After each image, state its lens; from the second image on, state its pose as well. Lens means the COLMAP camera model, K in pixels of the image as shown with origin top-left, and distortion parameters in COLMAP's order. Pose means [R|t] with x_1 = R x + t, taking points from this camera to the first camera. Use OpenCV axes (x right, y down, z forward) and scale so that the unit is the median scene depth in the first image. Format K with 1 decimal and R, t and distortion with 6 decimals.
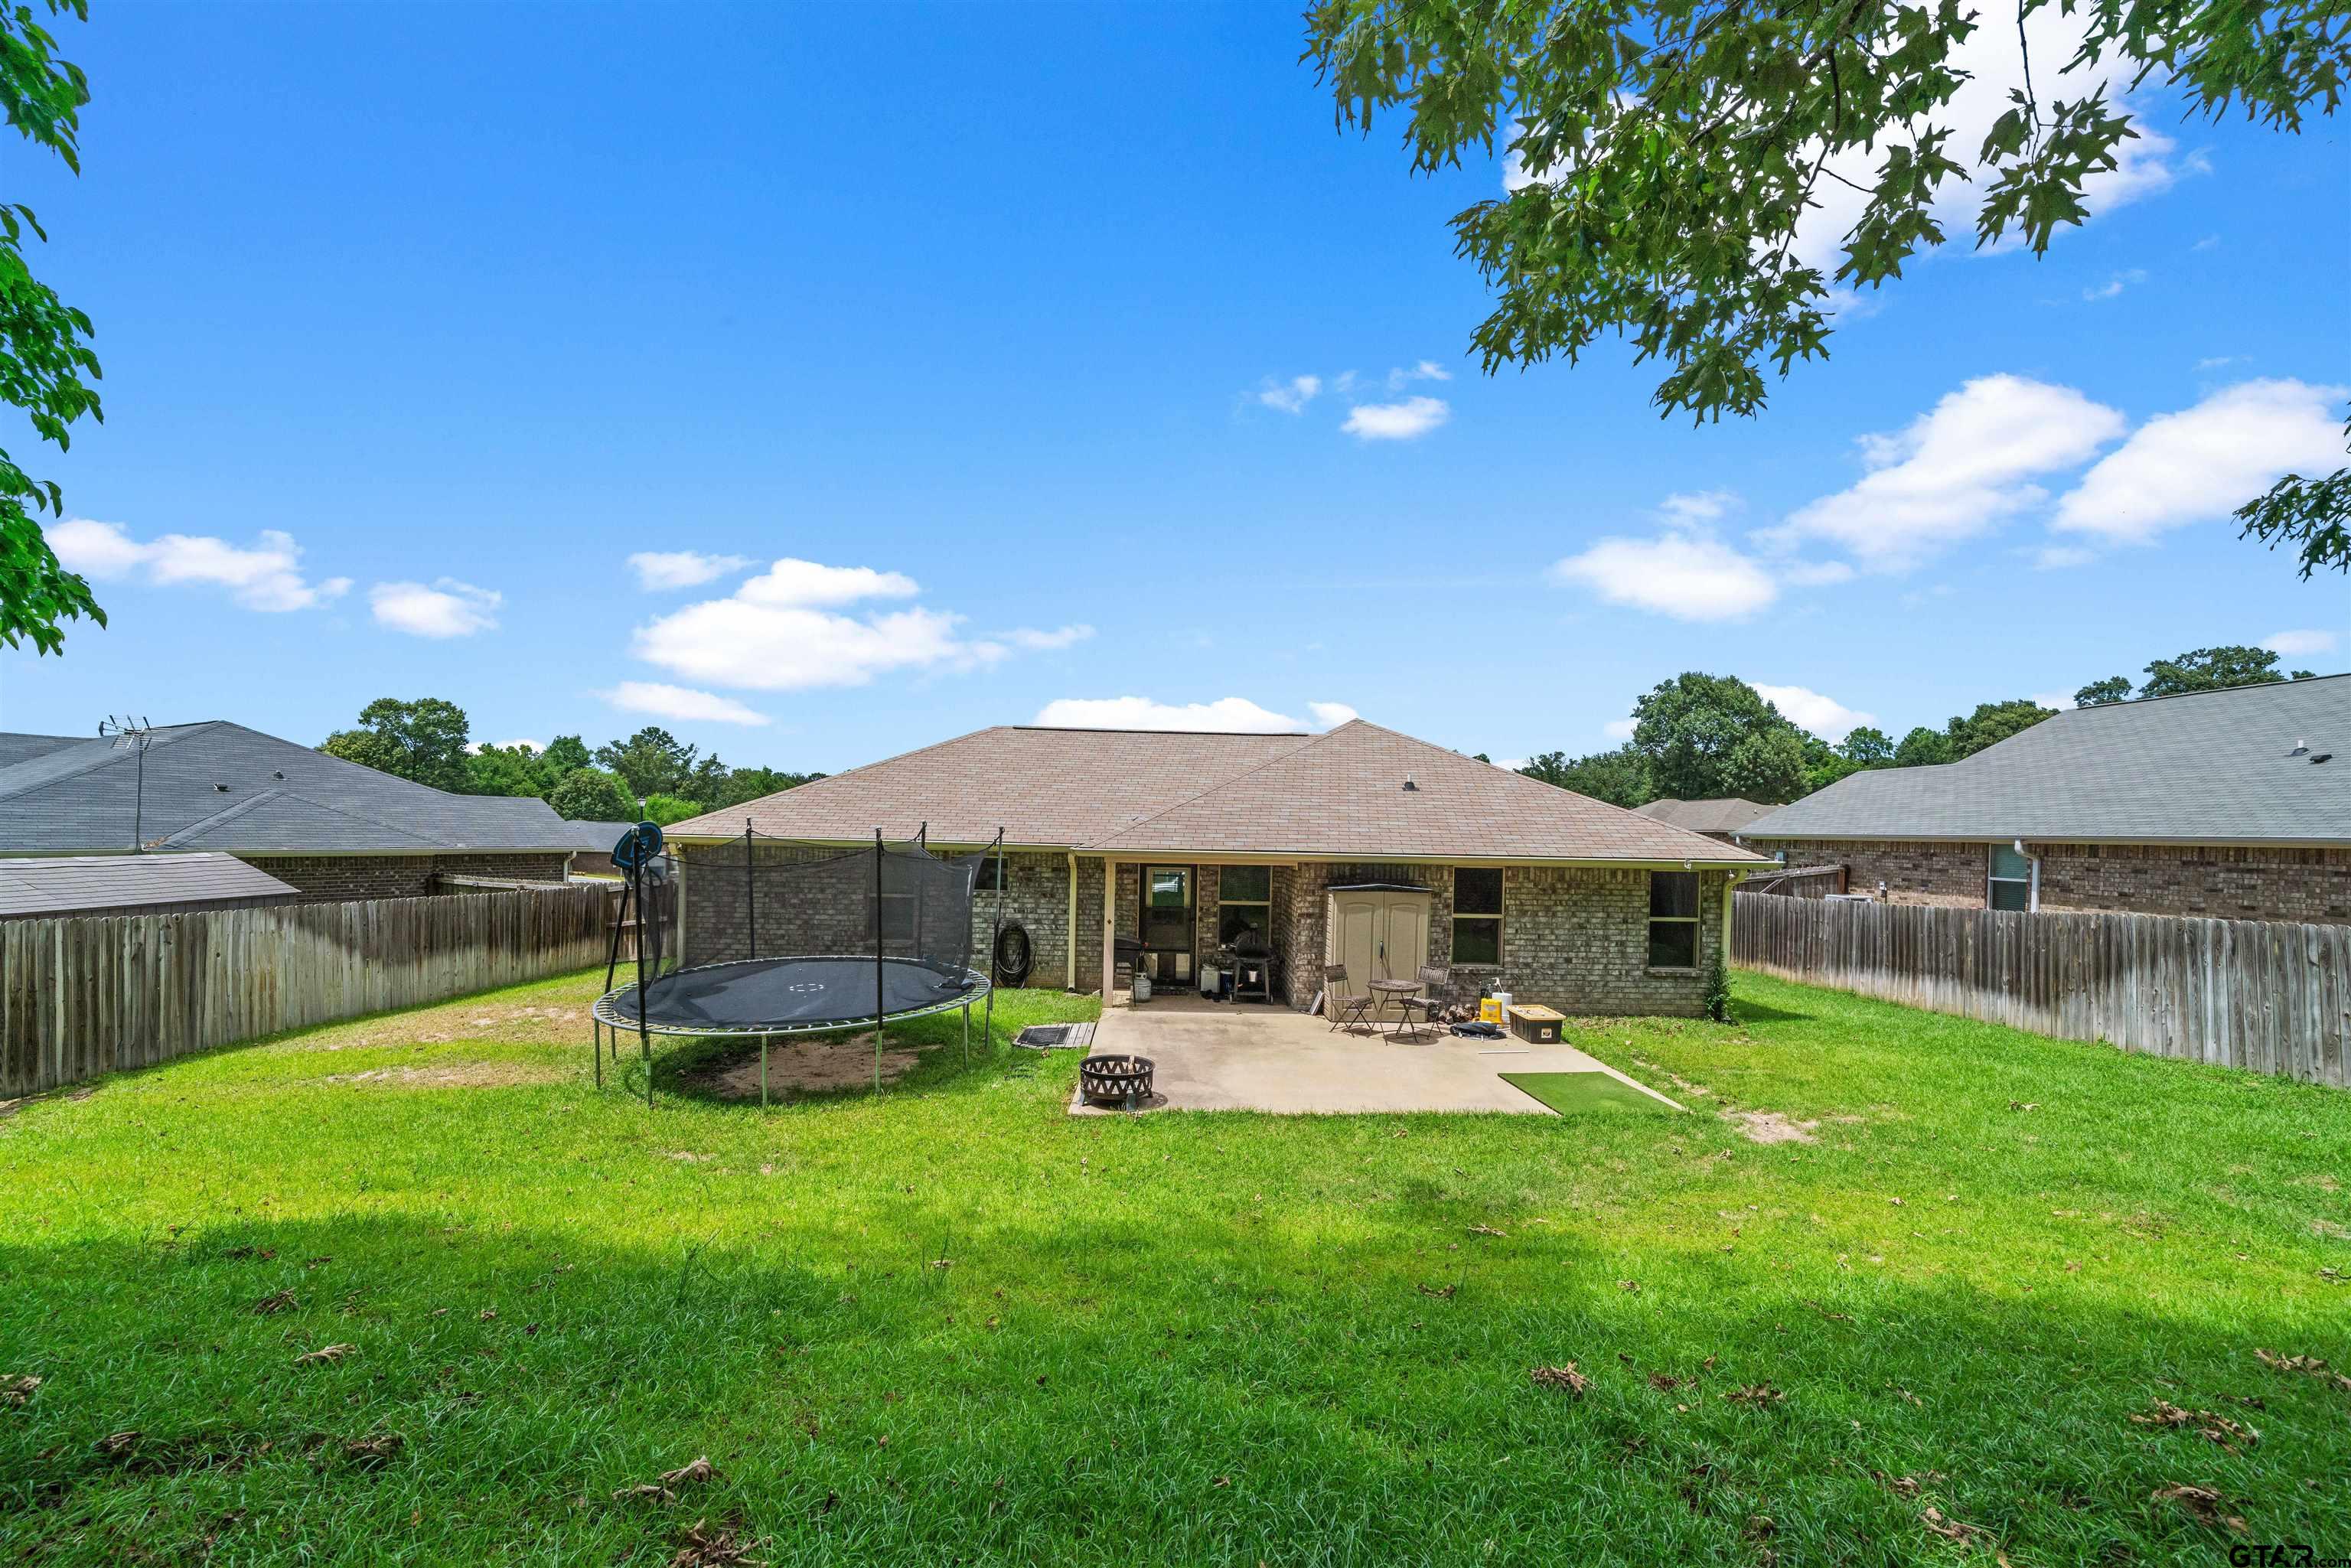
lens RADIAL K [[924.7, 0, 1176.7], [0, 924.7, 834.8], [0, 0, 1]] dist [-0.001814, -0.000260]
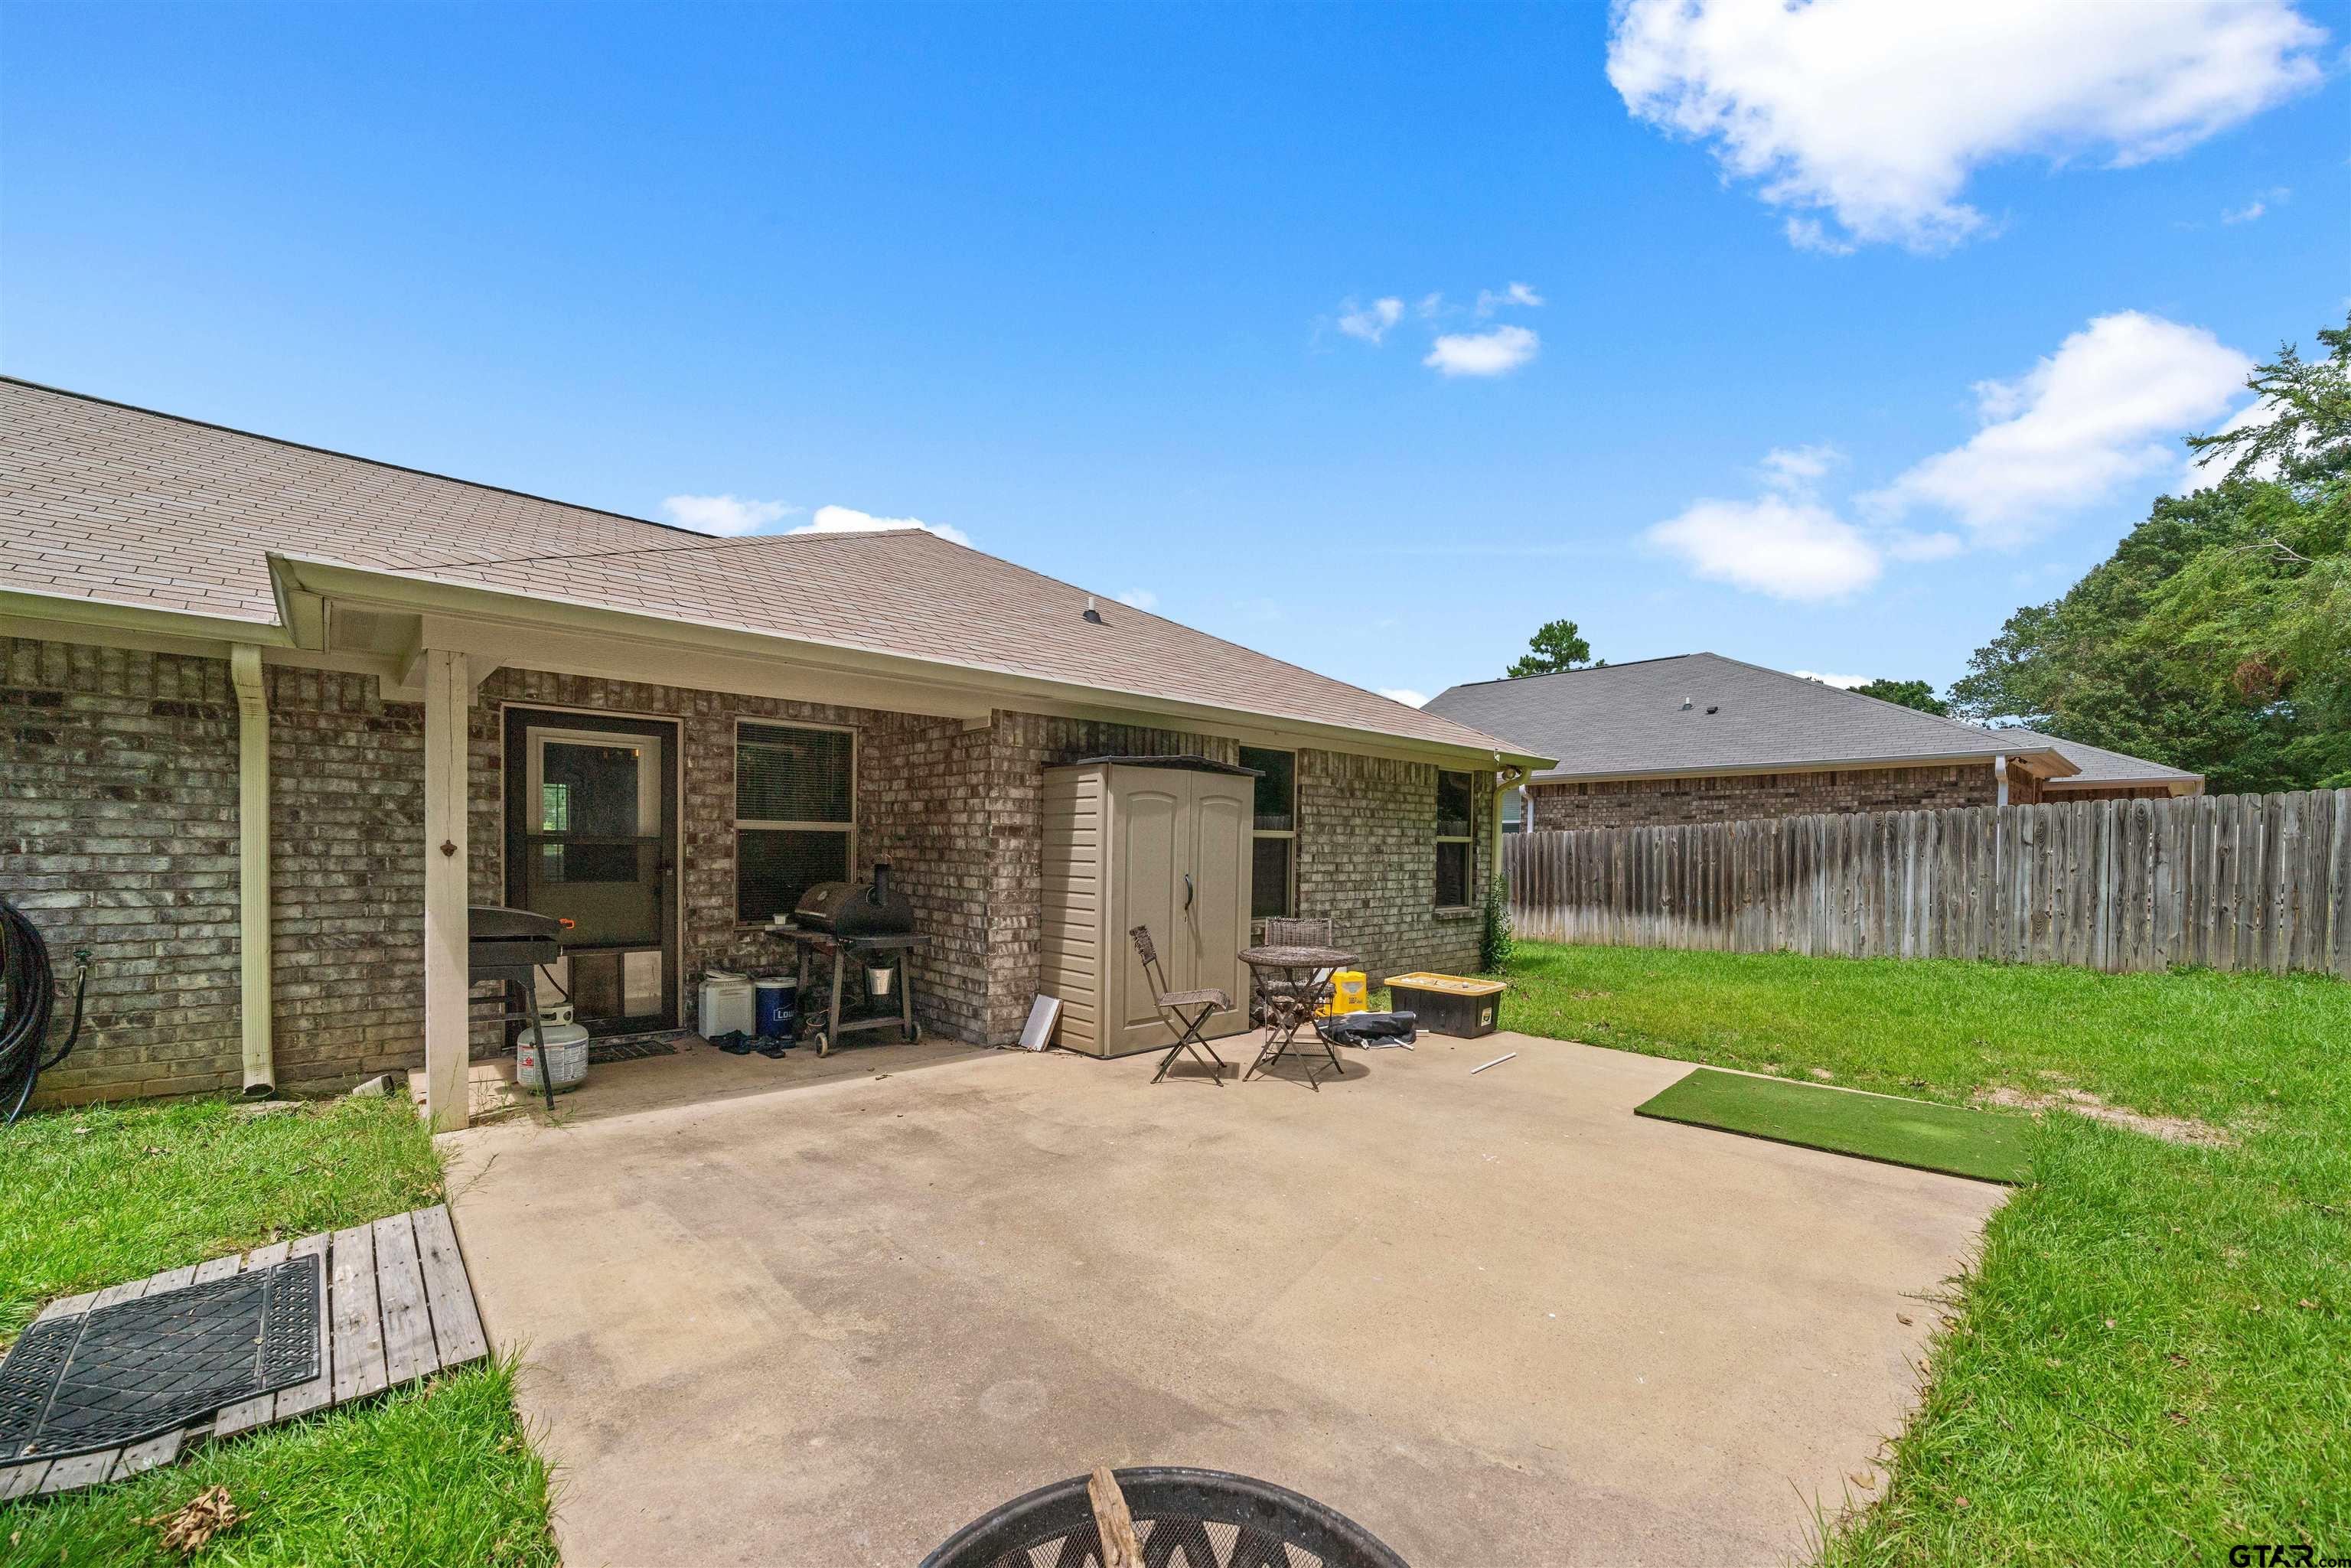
lens RADIAL K [[934.0, 0, 1182.9], [0, 934.0, 868.0], [0, 0, 1]] dist [-0.003284, -0.000125]
pose [[0.749421, -0.024771, 0.661630, -0.094380], [0.009215, 0.999593, 0.026987, 0.093964], [-0.662029, -0.014127, 0.749345, 0.609631]]
